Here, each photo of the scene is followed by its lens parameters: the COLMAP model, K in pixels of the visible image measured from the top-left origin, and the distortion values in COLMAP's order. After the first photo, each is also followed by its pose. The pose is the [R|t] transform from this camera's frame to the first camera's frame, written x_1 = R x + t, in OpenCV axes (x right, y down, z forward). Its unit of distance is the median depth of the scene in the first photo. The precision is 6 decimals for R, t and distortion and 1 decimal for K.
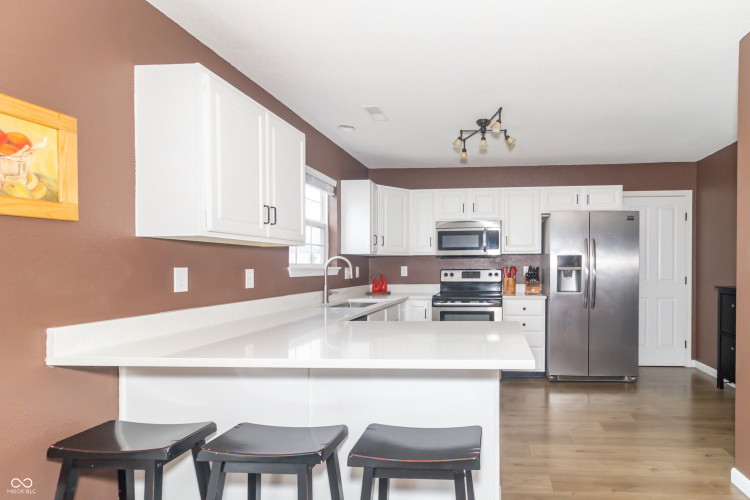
lens RADIAL K [[387.2, 0, 476.7], [0, 387.2, 284.0], [0, 0, 1]] dist [0.001737, 0.000112]
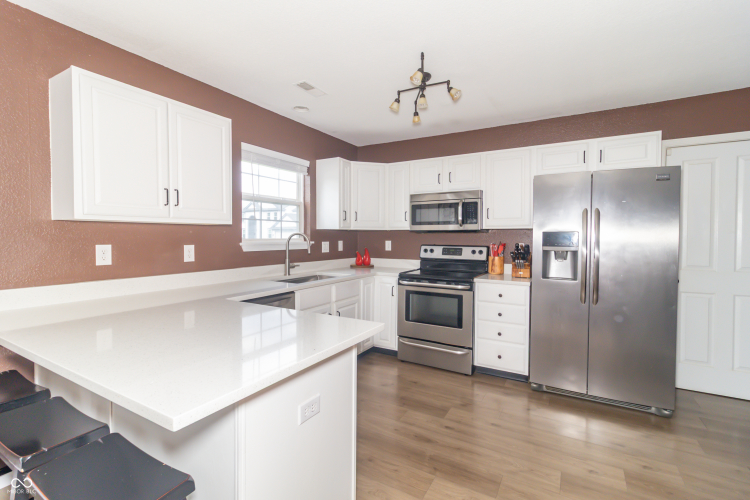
lens RADIAL K [[349.5, 0, 369.7], [0, 349.5, 251.3], [0, 0, 1]] dist [0.001521, 0.000606]
pose [[0.884129, 0.030952, -0.466216, 0.228102], [-0.031700, 0.999478, 0.006239, -0.027107], [0.466166, 0.009263, 0.884649, 0.213284]]
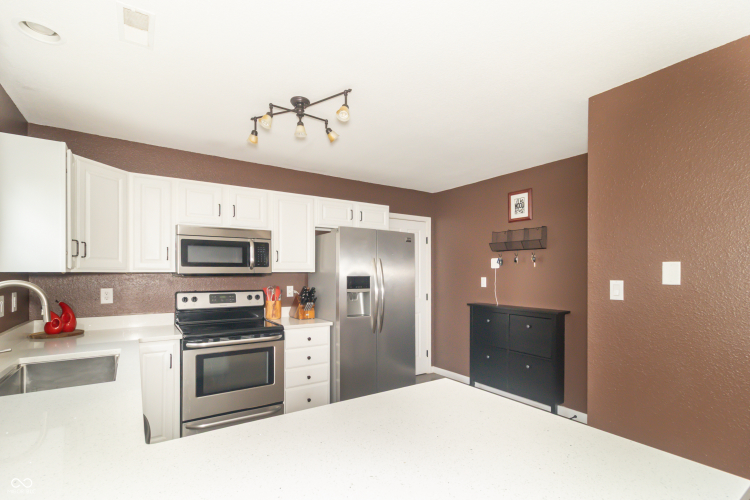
lens RADIAL K [[354.6, 0, 384.8], [0, 354.6, 276.1], [0, 0, 1]] dist [0.000008, 0.000314]
pose [[0.792629, 0.002766, 0.609697, -0.216186], [0.021090, 0.999267, -0.031952, -0.044712], [-0.609339, 0.038184, 0.791990, 0.296450]]
